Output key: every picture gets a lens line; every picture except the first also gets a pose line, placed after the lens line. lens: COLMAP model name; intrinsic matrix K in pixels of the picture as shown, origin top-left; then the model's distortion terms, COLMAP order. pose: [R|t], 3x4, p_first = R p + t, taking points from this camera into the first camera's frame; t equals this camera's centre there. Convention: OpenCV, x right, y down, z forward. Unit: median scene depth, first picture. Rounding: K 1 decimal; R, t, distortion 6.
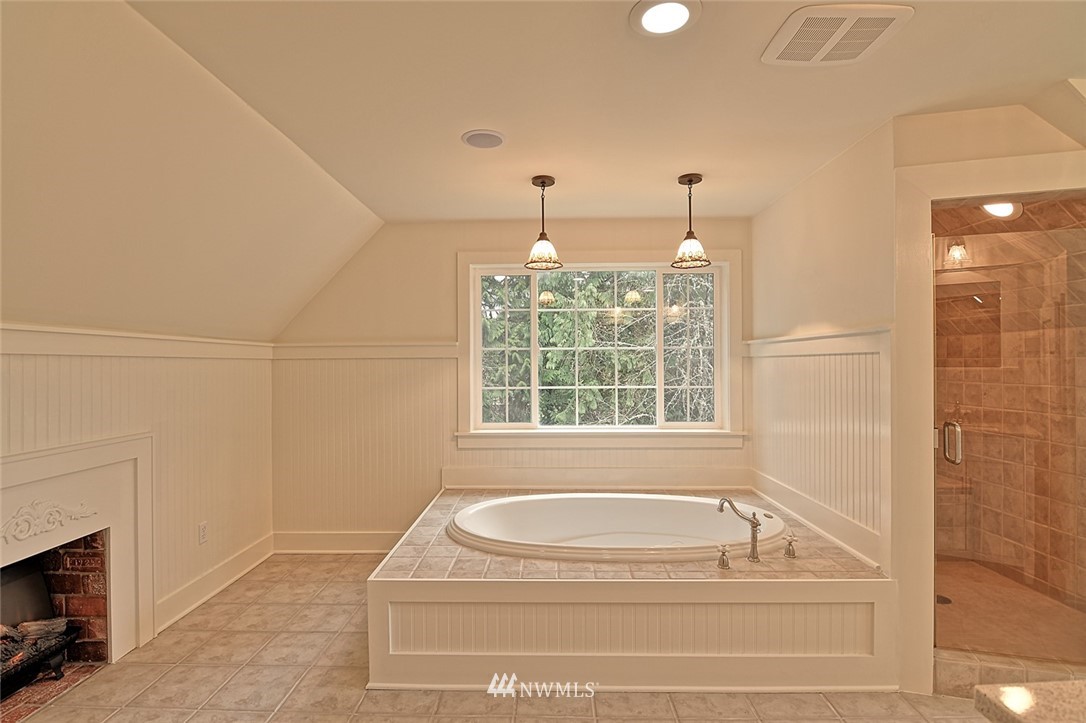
lens RADIAL K [[526.1, 0, 539.5], [0, 526.1, 361.2], [0, 0, 1]] dist [-0.004039, -0.011695]
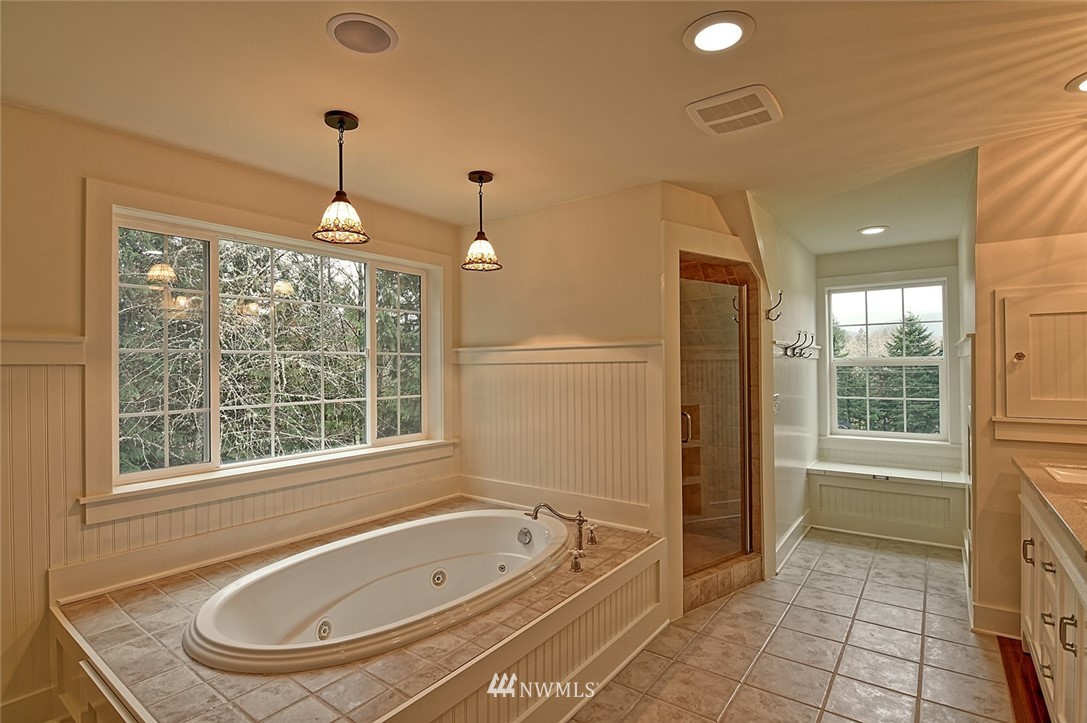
lens RADIAL K [[526.6, 0, 539.9], [0, 526.6, 361.2], [0, 0, 1]] dist [-0.004039, -0.011695]
pose [[0.582830, 0.007376, 0.812561, -0.418040], [0.002420, 0.999939, -0.010813, -0.003534], [-0.812591, 0.008269, 0.582776, 0.362435]]
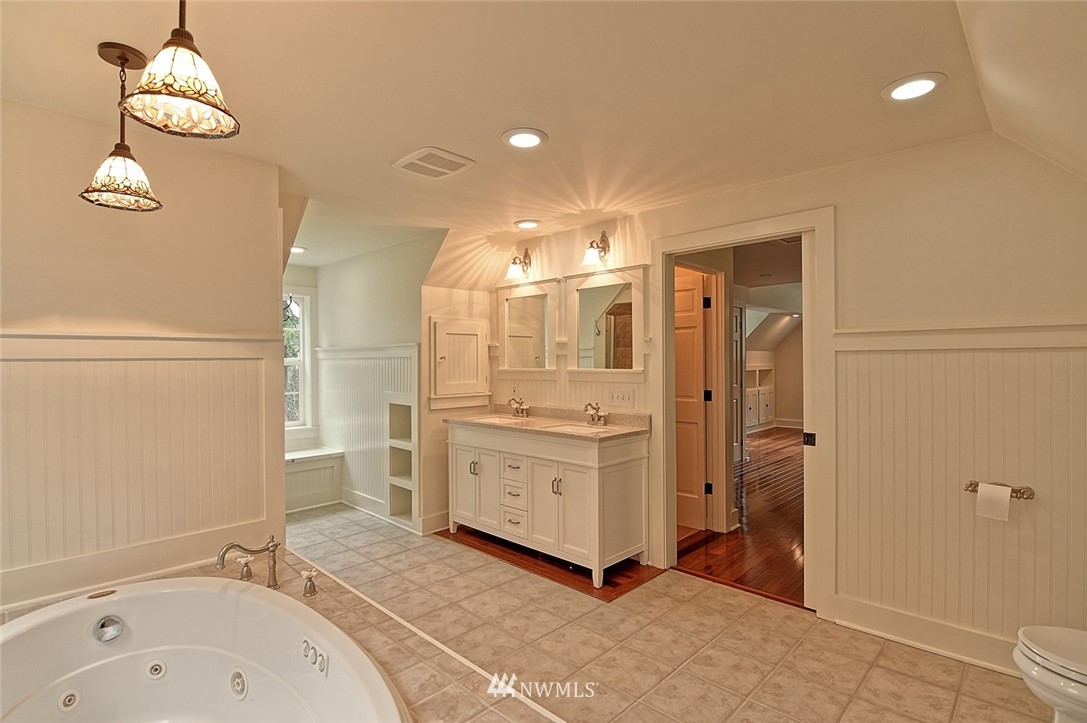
lens RADIAL K [[526.6, 0, 539.9], [0, 526.6, 361.2], [0, 0, 1]] dist [-0.004039, -0.011695]
pose [[-0.725342, 0.011940, 0.688285, -0.445054], [0.010431, 0.999925, -0.006354, 0.001566], [-0.688309, 0.002571, -0.725413, 1.099460]]
